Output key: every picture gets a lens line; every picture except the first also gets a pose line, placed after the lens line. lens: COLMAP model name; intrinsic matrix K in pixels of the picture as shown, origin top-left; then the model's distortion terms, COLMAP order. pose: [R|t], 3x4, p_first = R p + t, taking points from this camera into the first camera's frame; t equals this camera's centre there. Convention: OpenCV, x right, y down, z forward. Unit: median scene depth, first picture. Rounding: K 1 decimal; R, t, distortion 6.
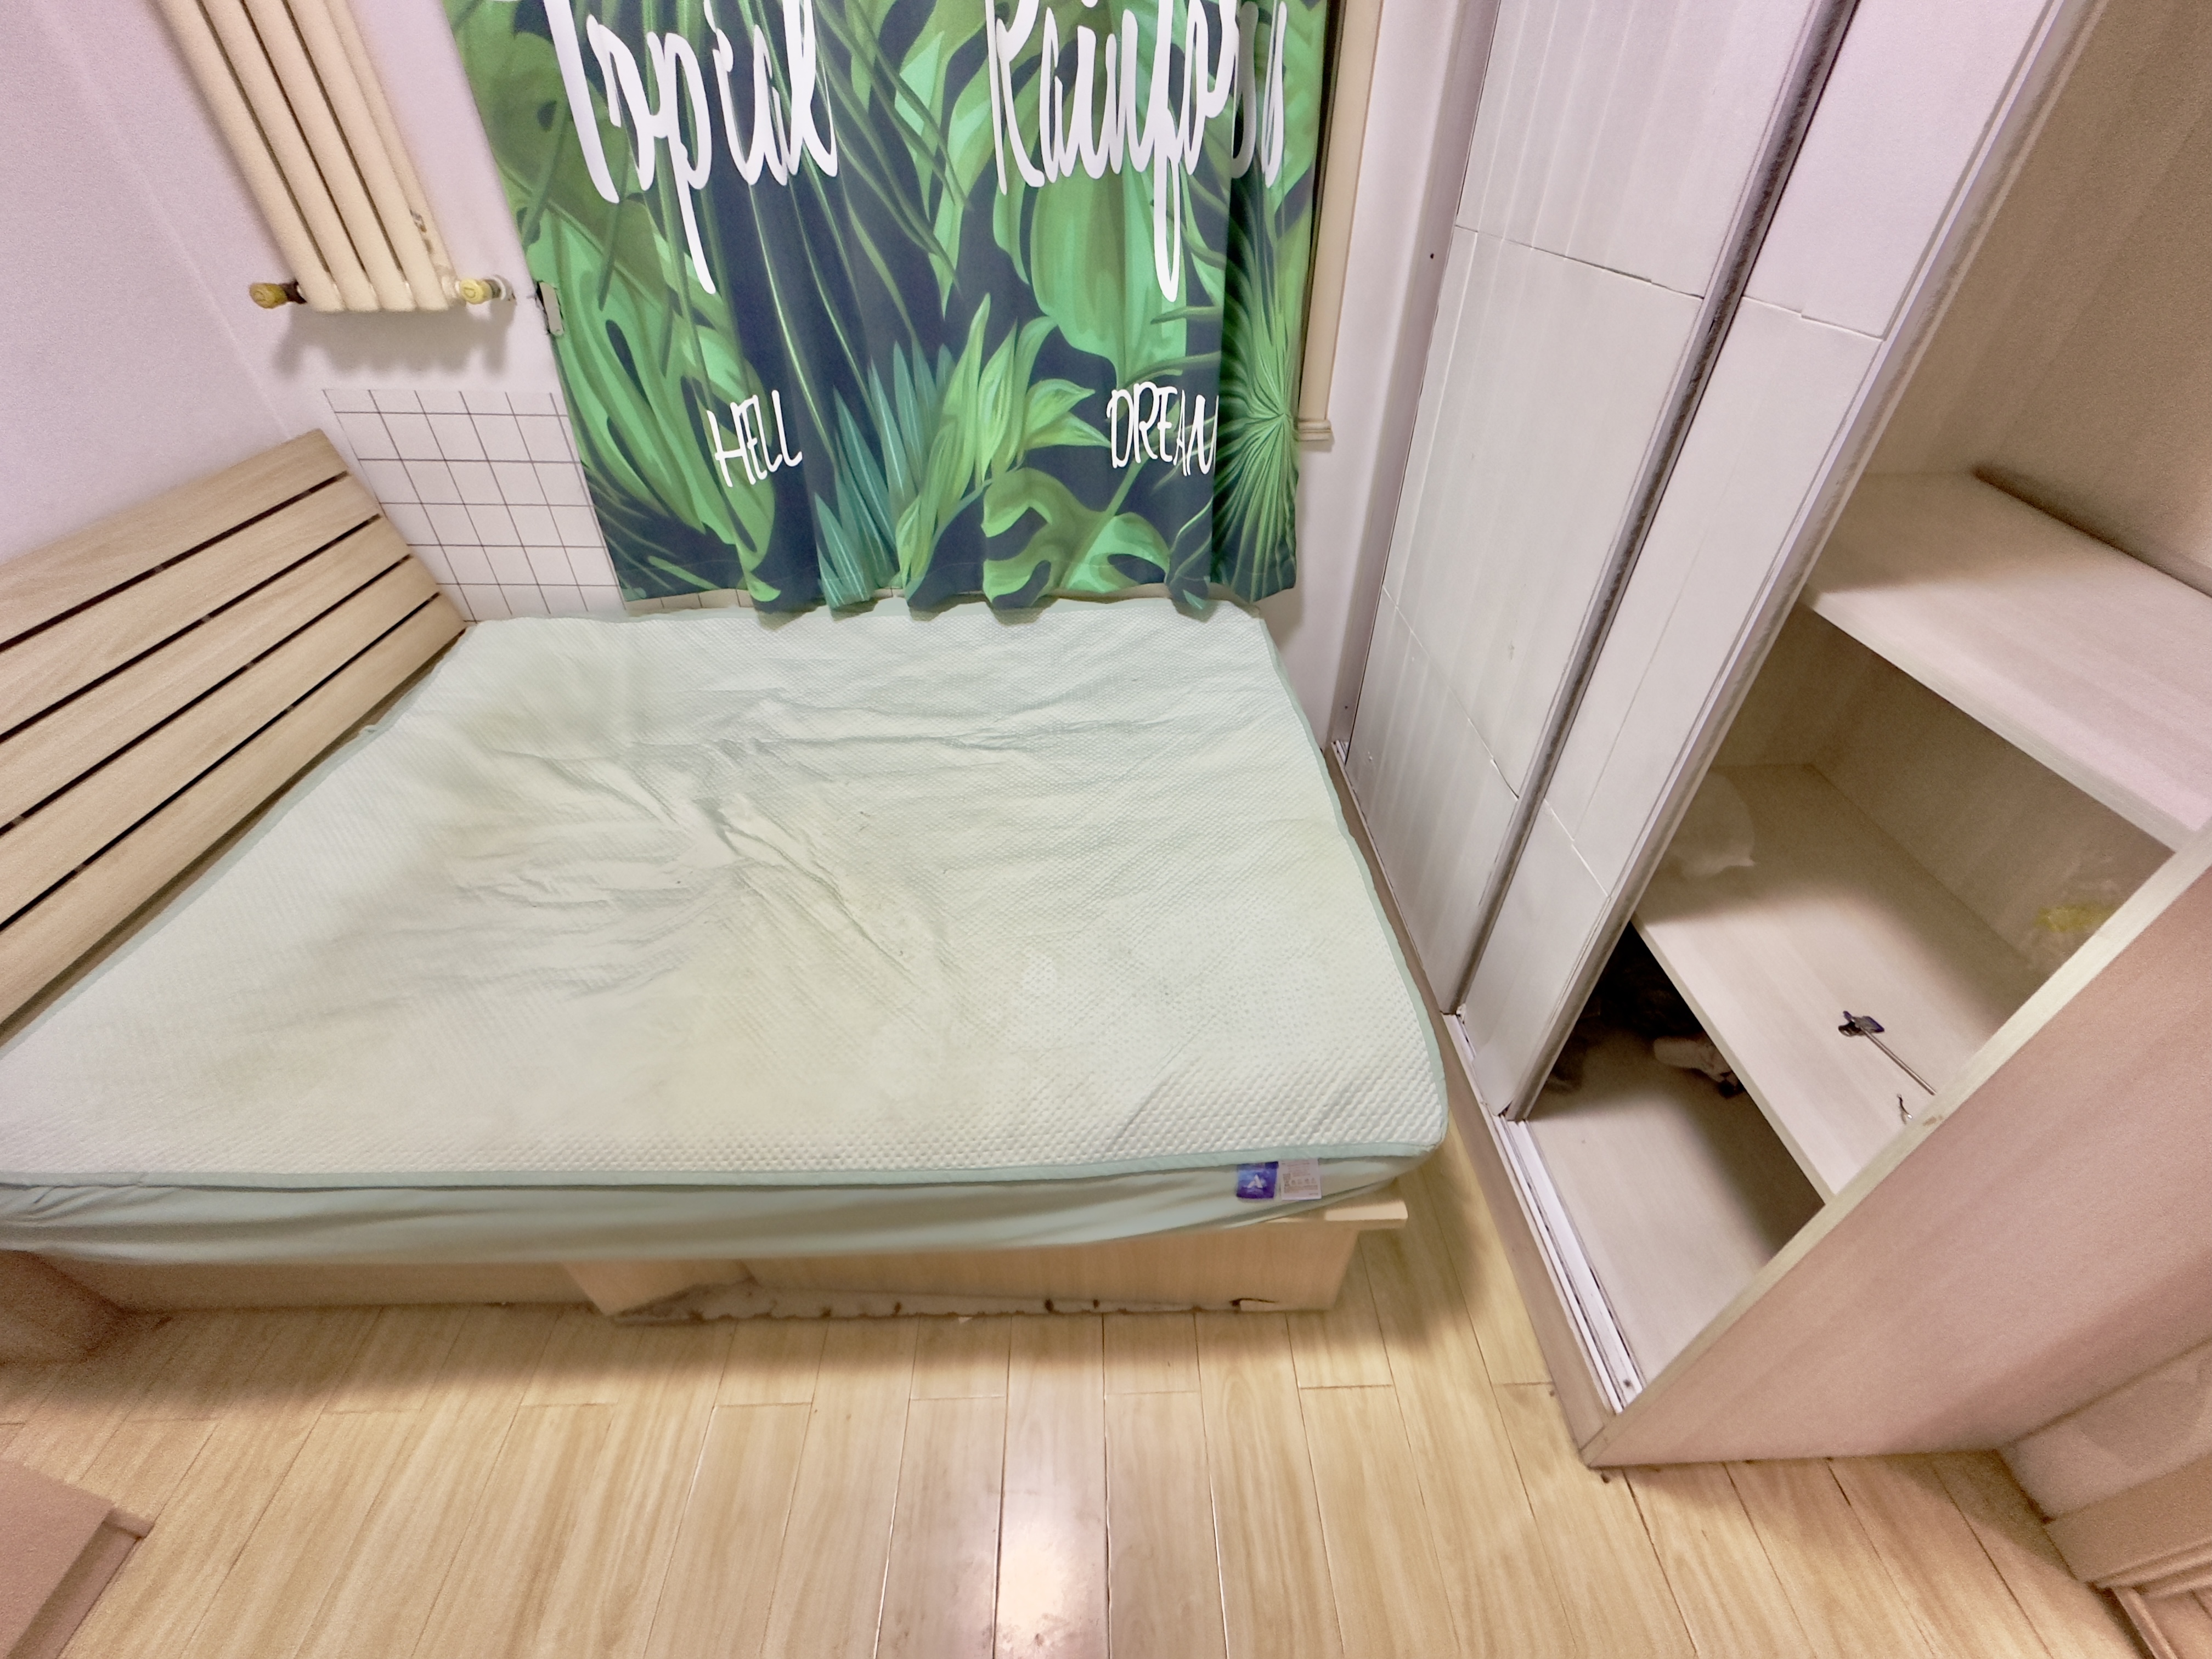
lens RADIAL K [[881.0, 0, 1099.3], [0, 881.0, 826.2], [0, 0, 1]] dist [-0.004083, 0.000963]
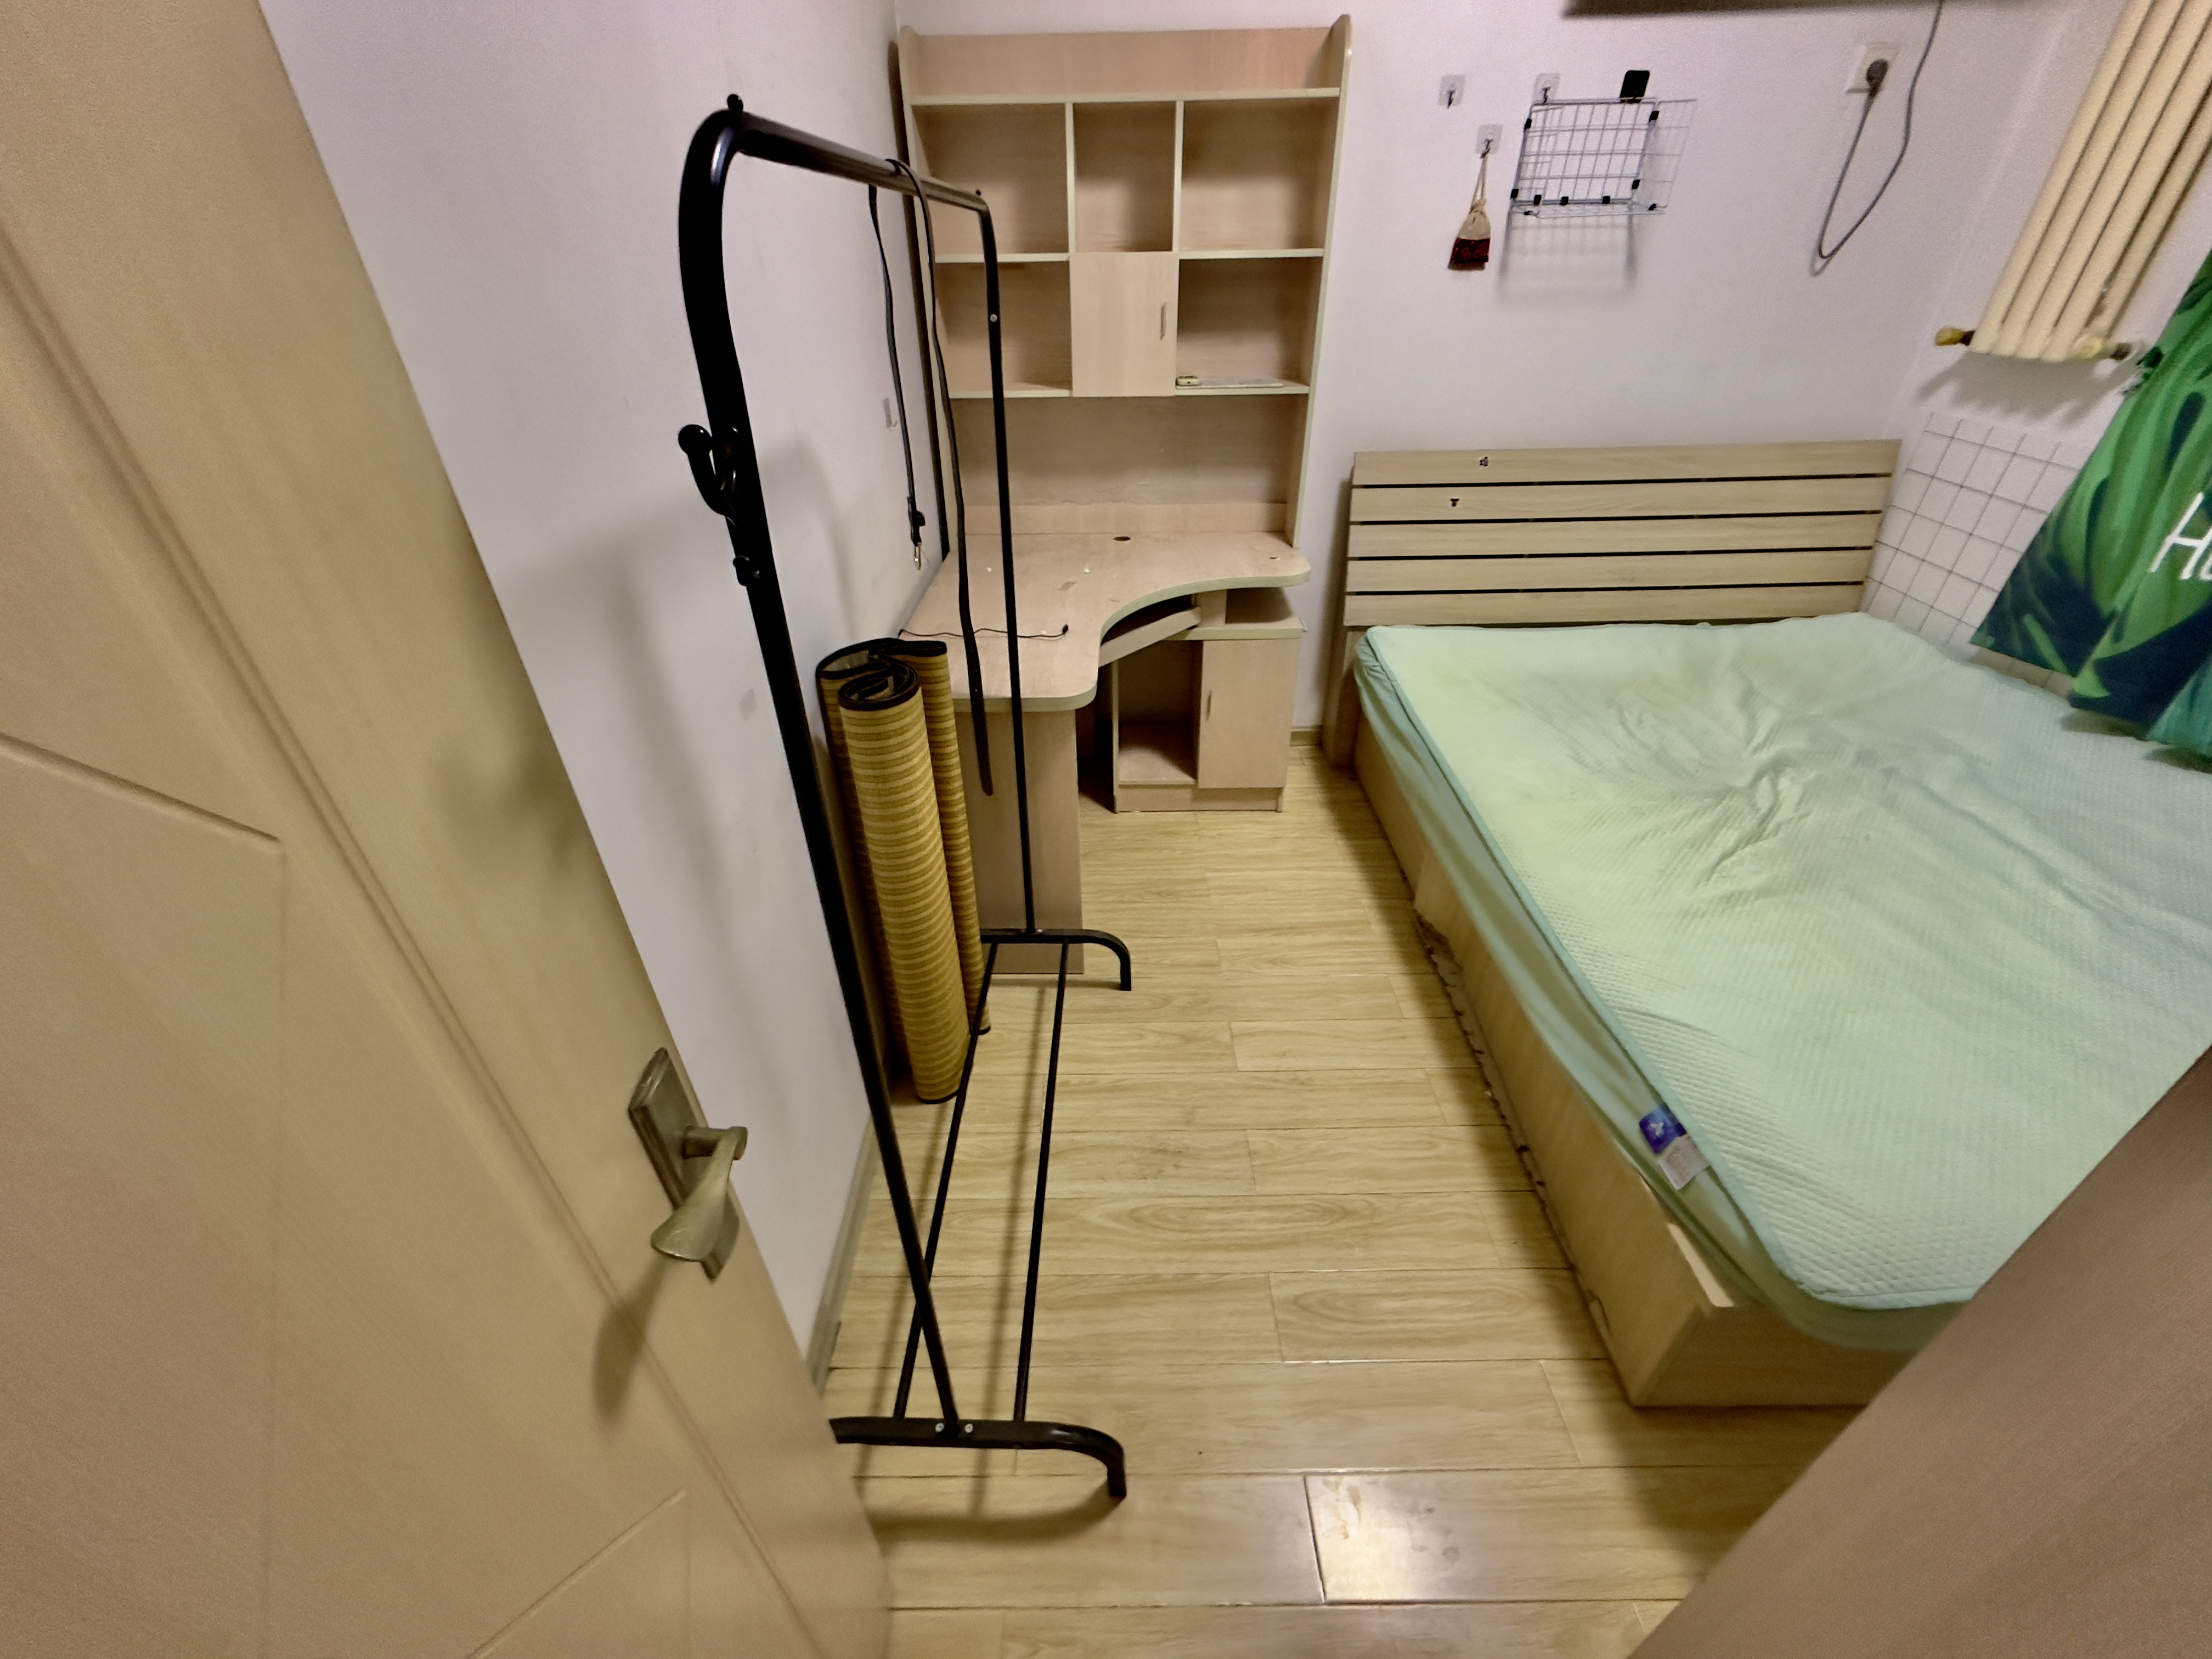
lens RADIAL K [[881.0, 0, 1103.0], [0, 881.0, 830.6], [0, 0, 1]] dist [-0.004083, 0.000963]
pose [[-0.019967, 0.556924, -0.830324, 0.590496], [-0.616475, 0.646968, 0.448766, 0.070074], [0.787121, 0.520834, 0.330412, -0.054567]]
